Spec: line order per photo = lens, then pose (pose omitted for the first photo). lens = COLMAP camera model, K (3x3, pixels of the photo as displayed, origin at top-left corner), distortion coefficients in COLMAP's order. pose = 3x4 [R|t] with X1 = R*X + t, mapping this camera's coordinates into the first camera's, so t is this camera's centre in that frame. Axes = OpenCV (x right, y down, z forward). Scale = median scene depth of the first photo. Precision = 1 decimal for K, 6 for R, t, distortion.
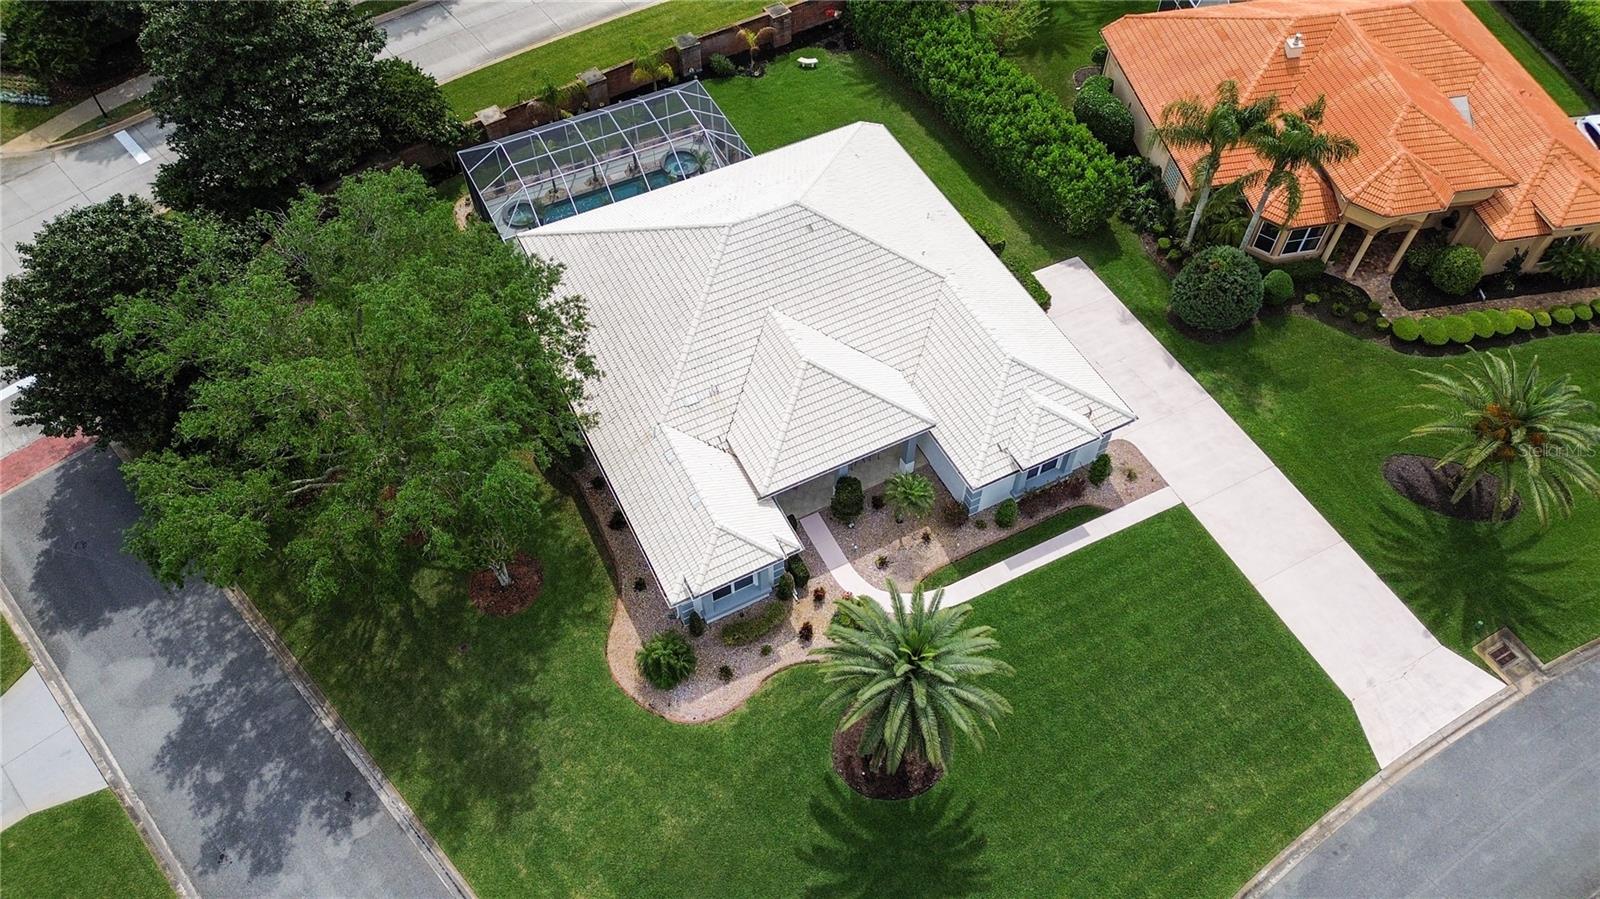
lens RADIAL K [[1134.5, 0, 810.5], [0, 1134.5, 448.3], [0, 0, 1]] dist [0.001672, -0.002674]
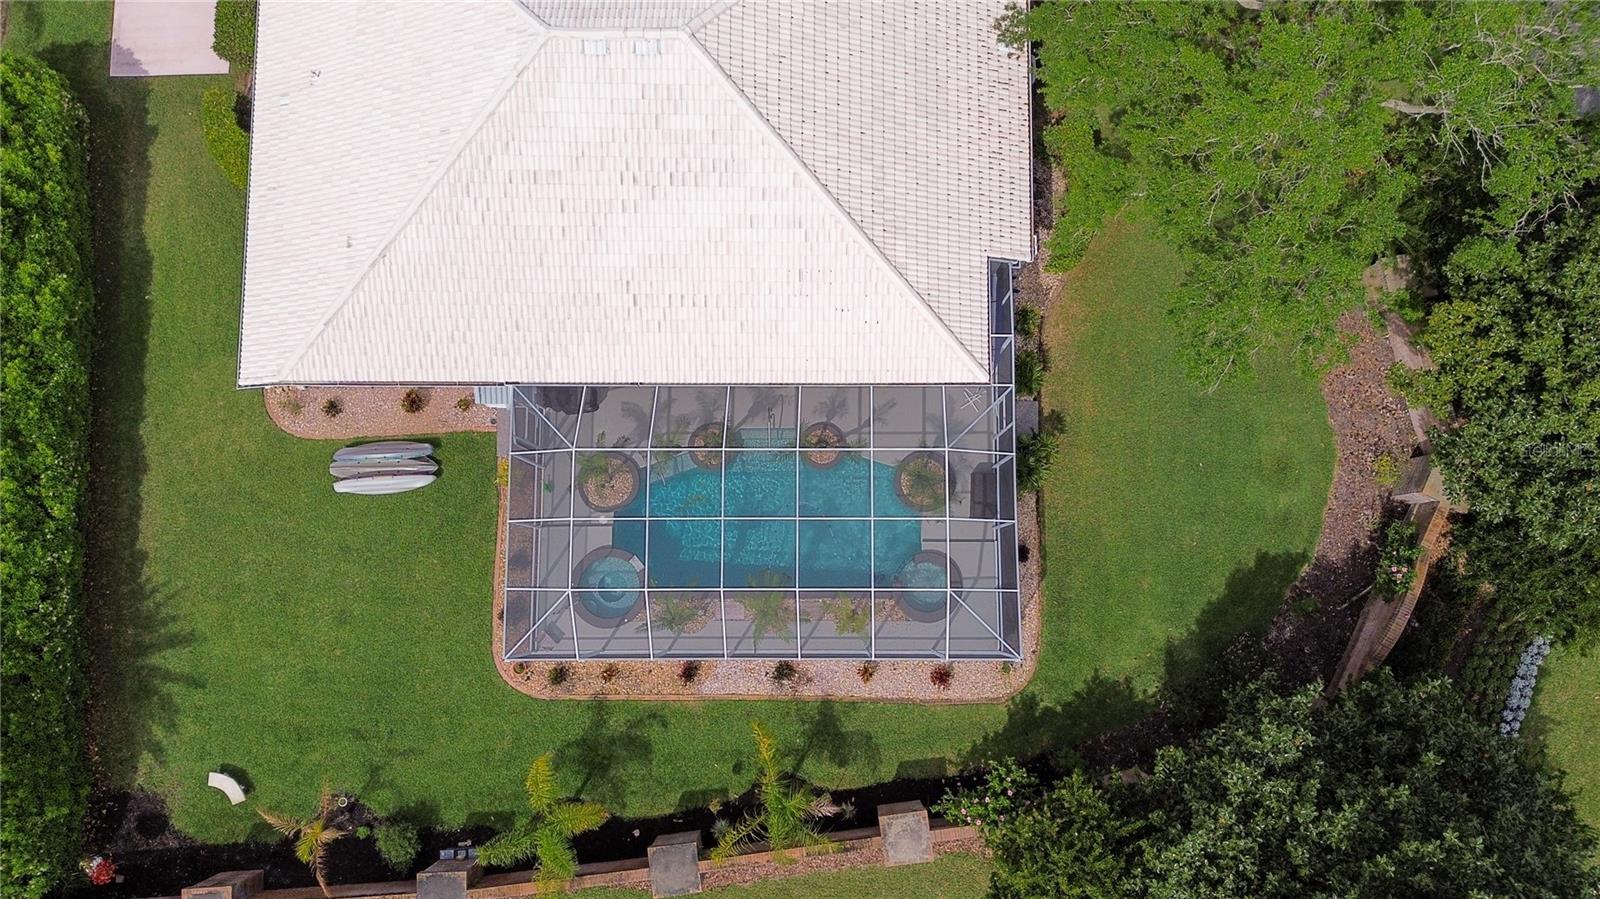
lens RADIAL K [[1134.5, 0, 810.5], [0, 1134.5, 448.3], [0, 0, 1]] dist [0.001672, -0.002674]
pose [[-0.886660, -0.452791, 0.093883, -0.290840], [0.382145, -0.603155, 0.700121, -0.728226], [-0.260383, 0.656646, 0.707826, 0.757280]]
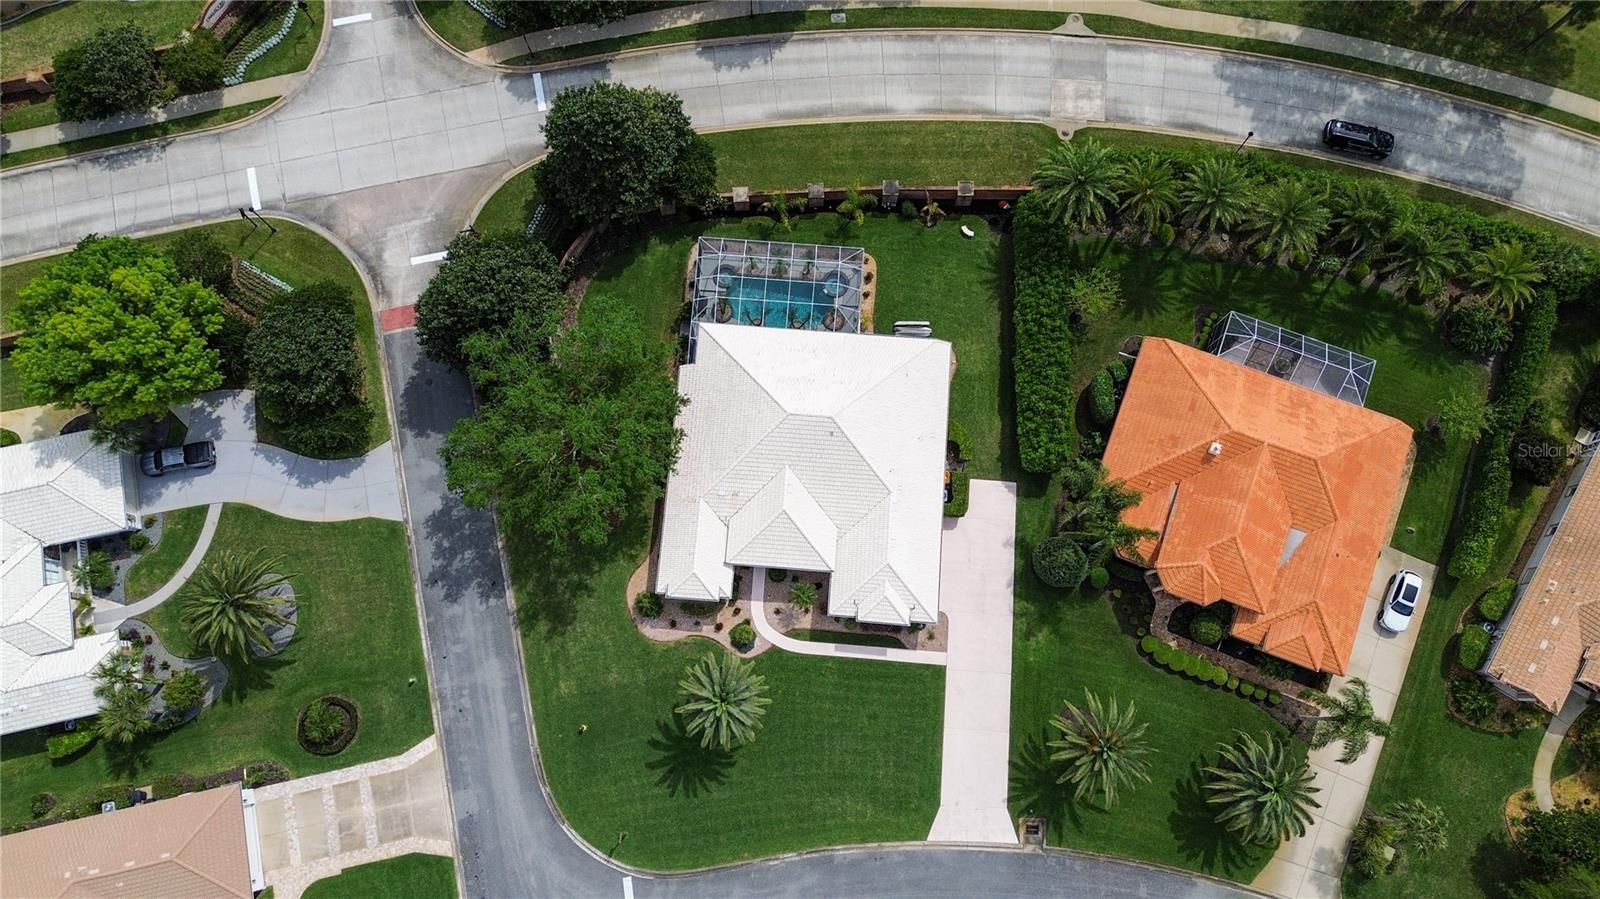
lens RADIAL K [[1134.5, 0, 810.5], [0, 1134.5, 448.3], [0, 0, 1]] dist [0.001672, -0.002674]
pose [[0.852349, 0.511619, -0.108381, 0.177680], [-0.424276, 0.797645, 0.428664, -0.950538], [0.305763, -0.319388, 0.896940, -0.578037]]
